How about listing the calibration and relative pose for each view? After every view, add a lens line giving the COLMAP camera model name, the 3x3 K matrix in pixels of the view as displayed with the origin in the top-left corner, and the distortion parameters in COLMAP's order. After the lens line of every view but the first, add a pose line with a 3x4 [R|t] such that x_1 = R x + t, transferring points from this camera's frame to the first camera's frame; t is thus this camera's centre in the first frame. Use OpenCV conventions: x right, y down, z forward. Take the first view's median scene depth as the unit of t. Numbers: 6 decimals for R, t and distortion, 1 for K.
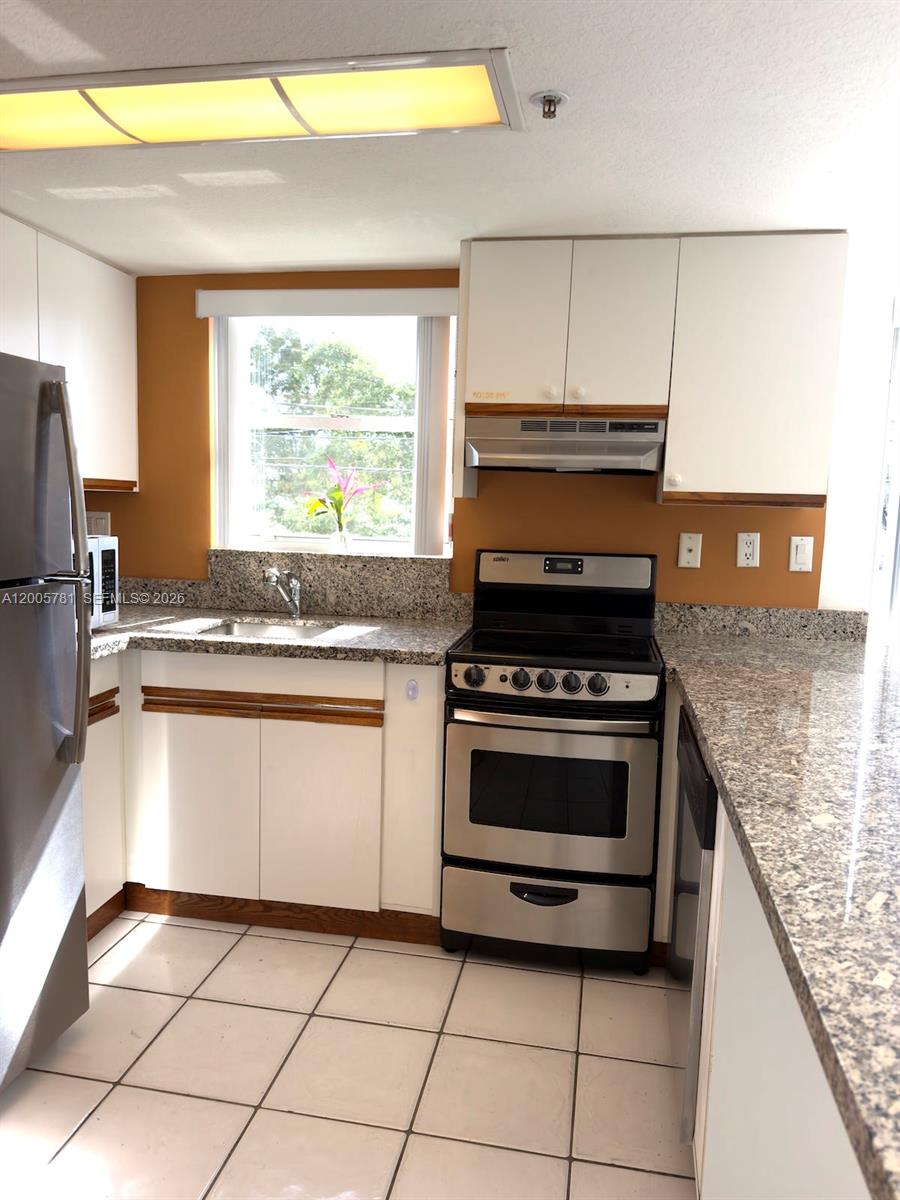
lens RADIAL K [[840.7, 0, 442.1], [0, 840.7, 605.8], [0, 0, 1]] dist [0.022278, -0.023633]
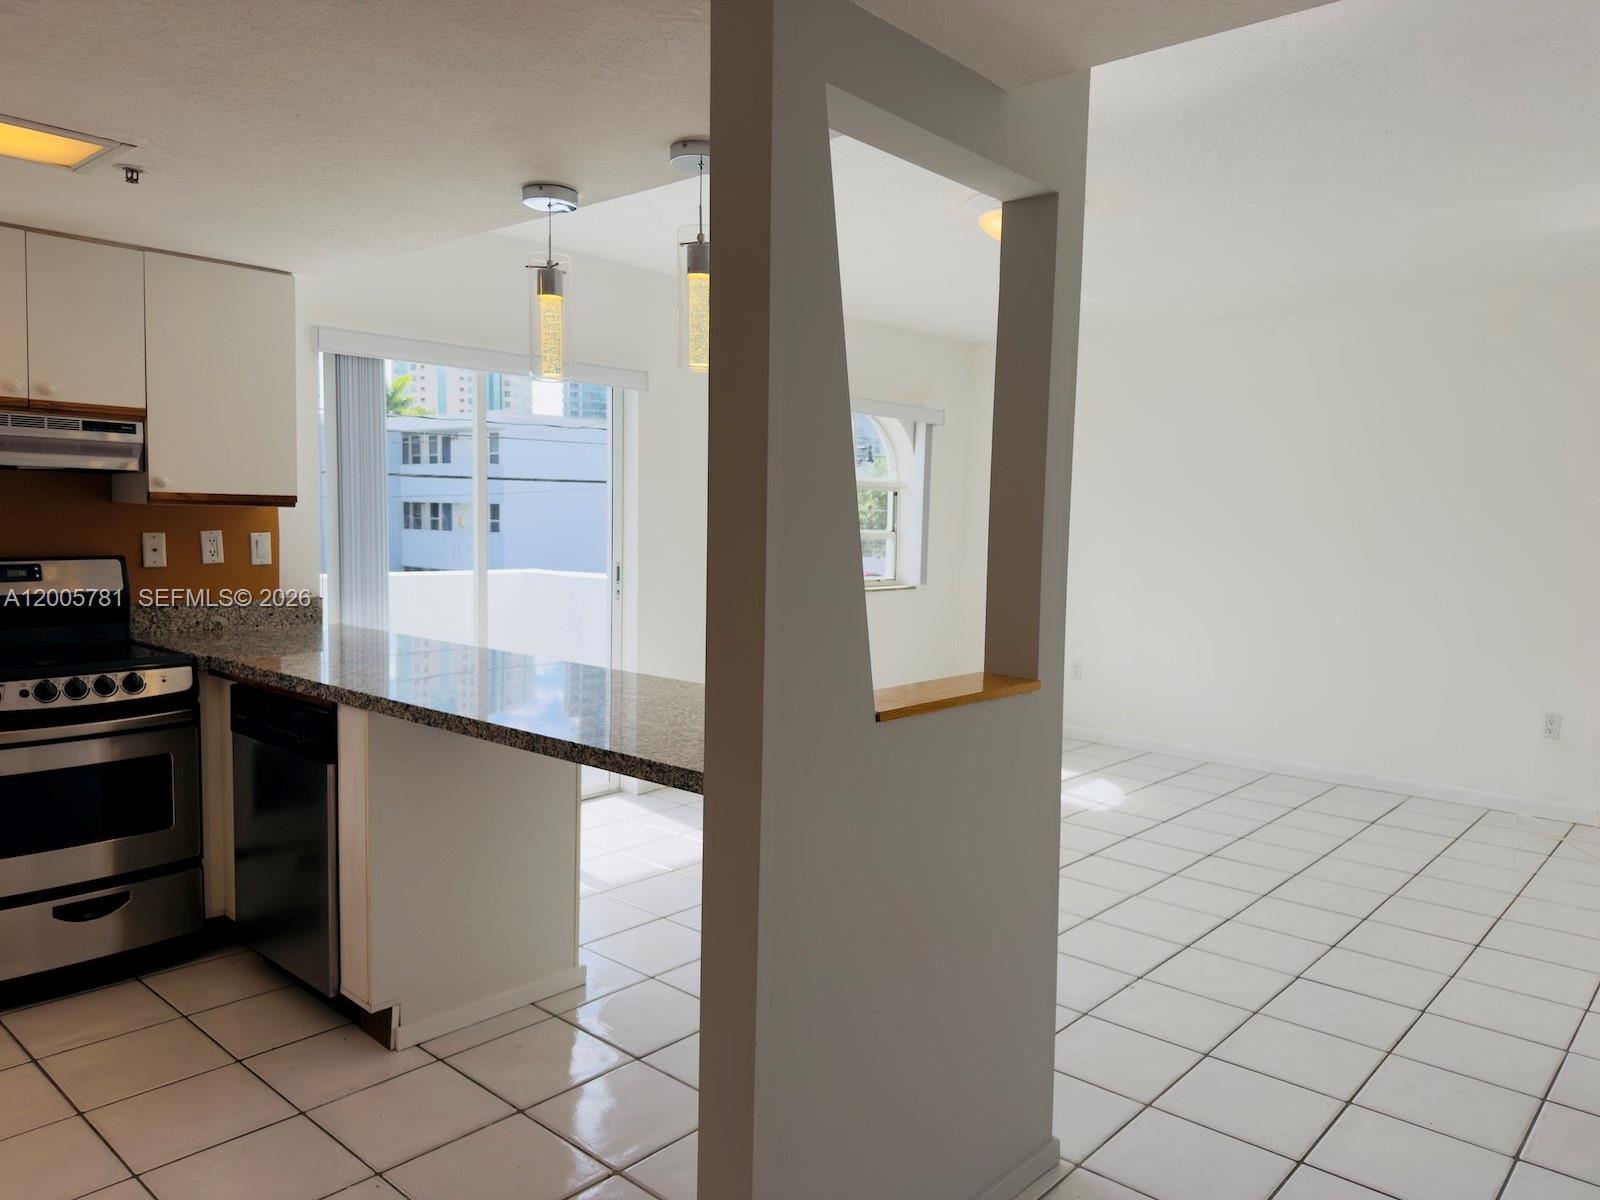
lens RADIAL K [[1121.0, 0, 798.7], [0, 1121.0, 601.0], [0, 0, 1]] dist [0.022278, -0.023633]
pose [[0.512243, -0.083397, 0.854782, -0.506447], [0.096135, 0.994587, 0.039427, 0.016256], [-0.853443, 0.061978, 0.517487, -0.361959]]
